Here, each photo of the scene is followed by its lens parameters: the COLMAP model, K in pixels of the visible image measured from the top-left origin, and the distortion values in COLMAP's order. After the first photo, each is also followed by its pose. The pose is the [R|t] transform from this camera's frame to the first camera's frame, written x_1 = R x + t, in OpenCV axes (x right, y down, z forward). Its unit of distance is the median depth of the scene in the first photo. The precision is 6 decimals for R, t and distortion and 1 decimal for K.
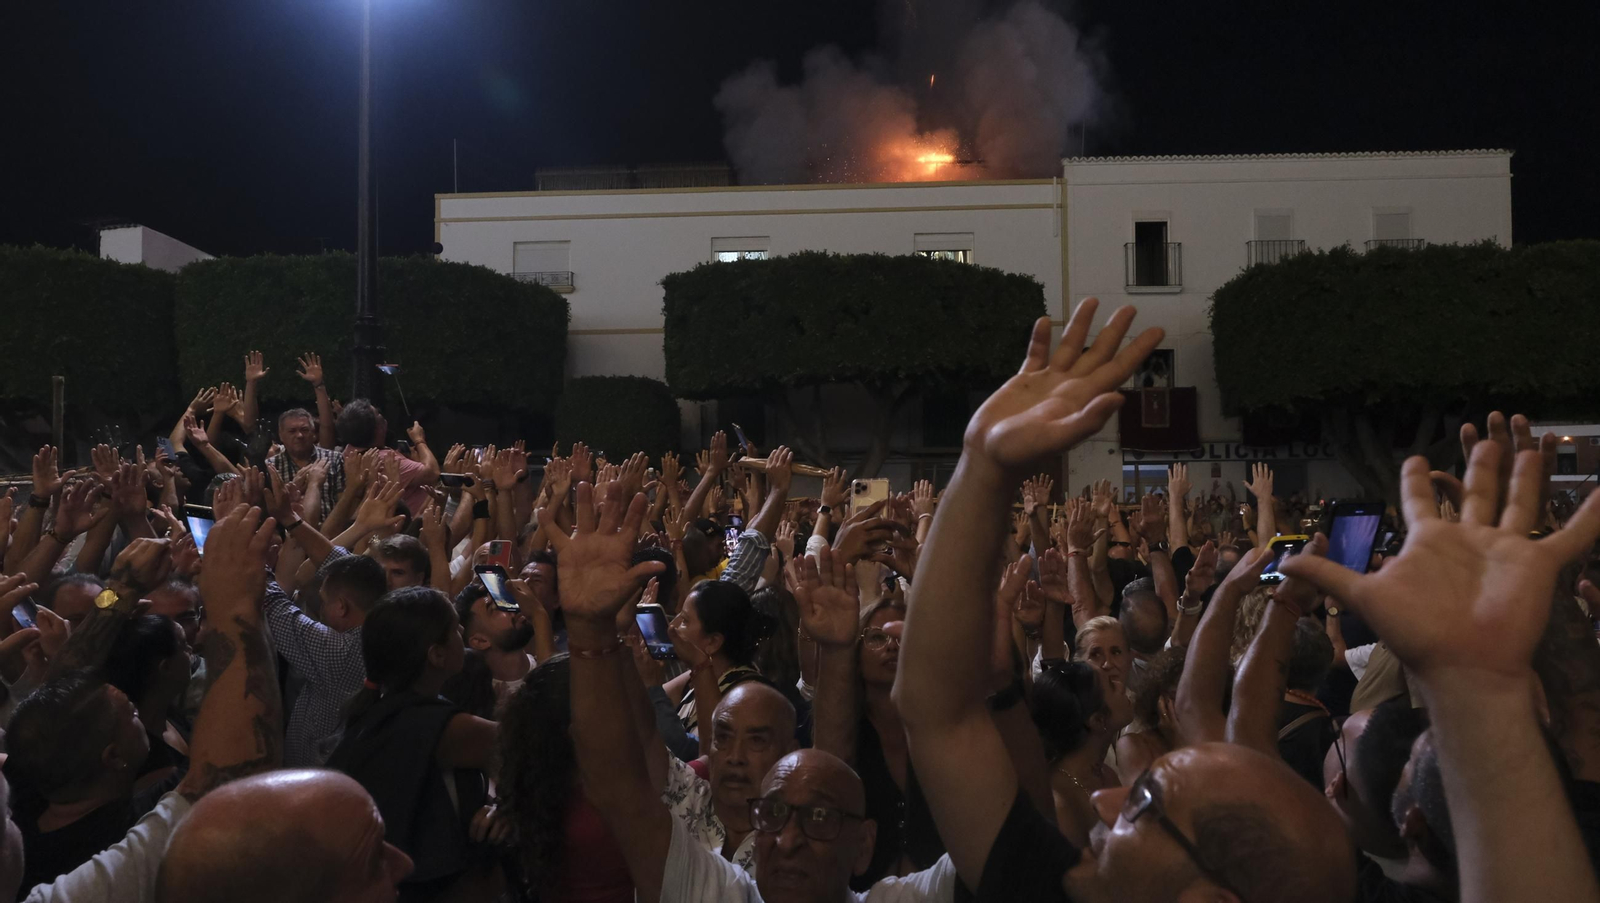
lens RADIAL K [[1091.9, 0, 800.0], [0, 1091.9, 451.5], [0, 0, 1]] dist [-0.022261, 0.001881]
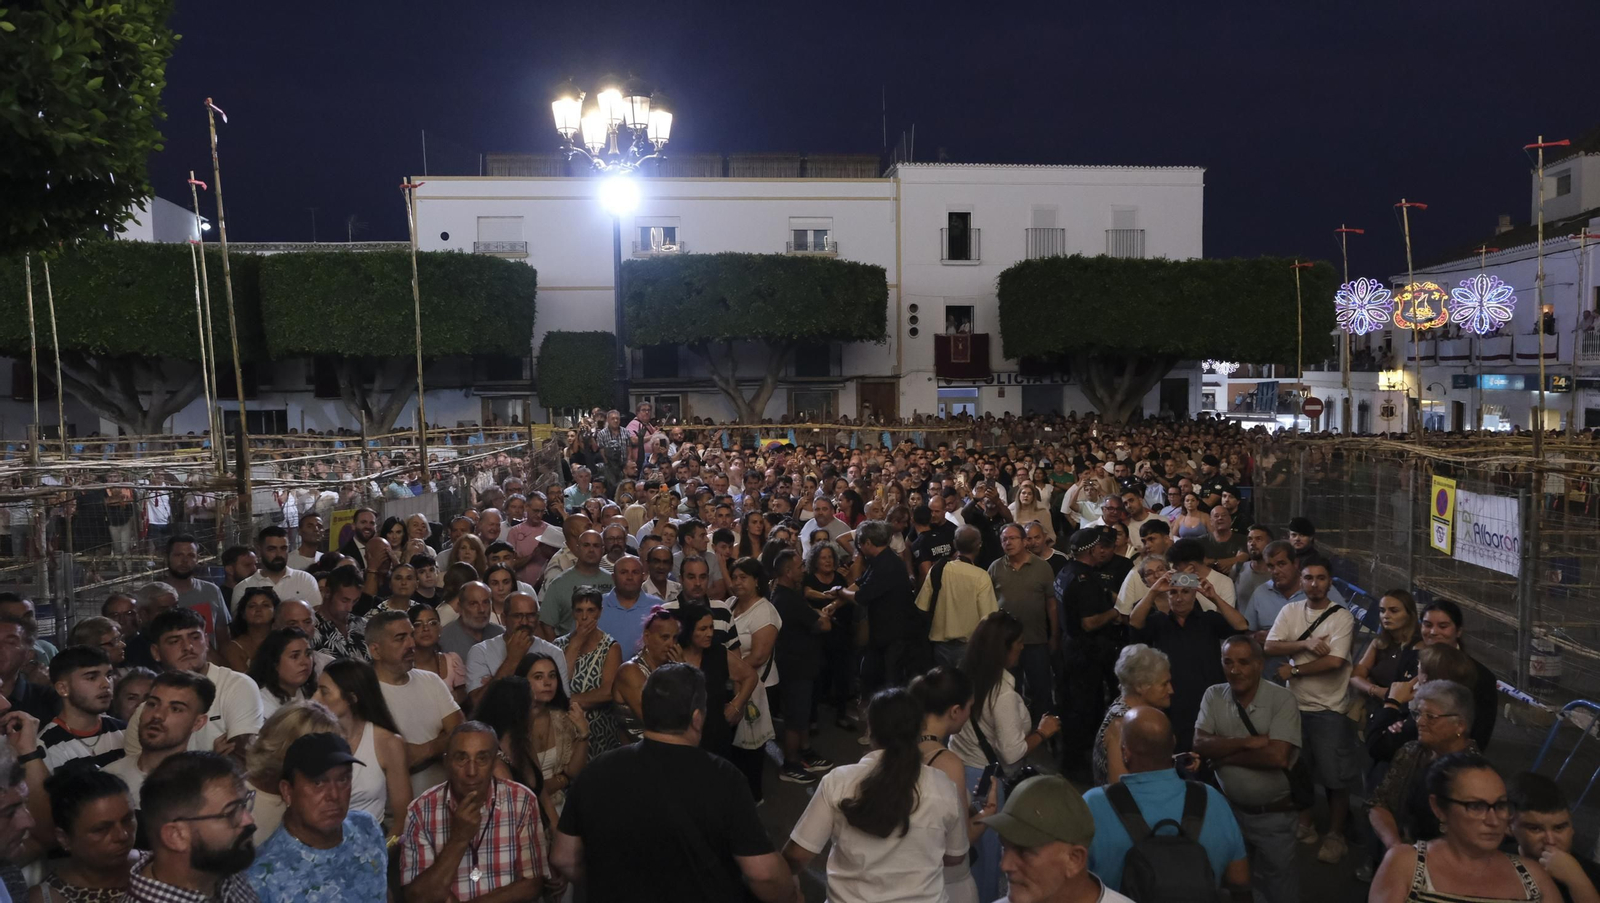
lens RADIAL K [[1091.9, 0, 800.0], [0, 1091.9, 451.5], [0, 0, 1]] dist [-0.022261, 0.001881]
pose [[0.986600, -0.017346, 0.162236, -0.107669], [0.001482, 0.995244, 0.097403, -0.044933], [-0.163154, -0.095857, 0.981933, -0.357727]]
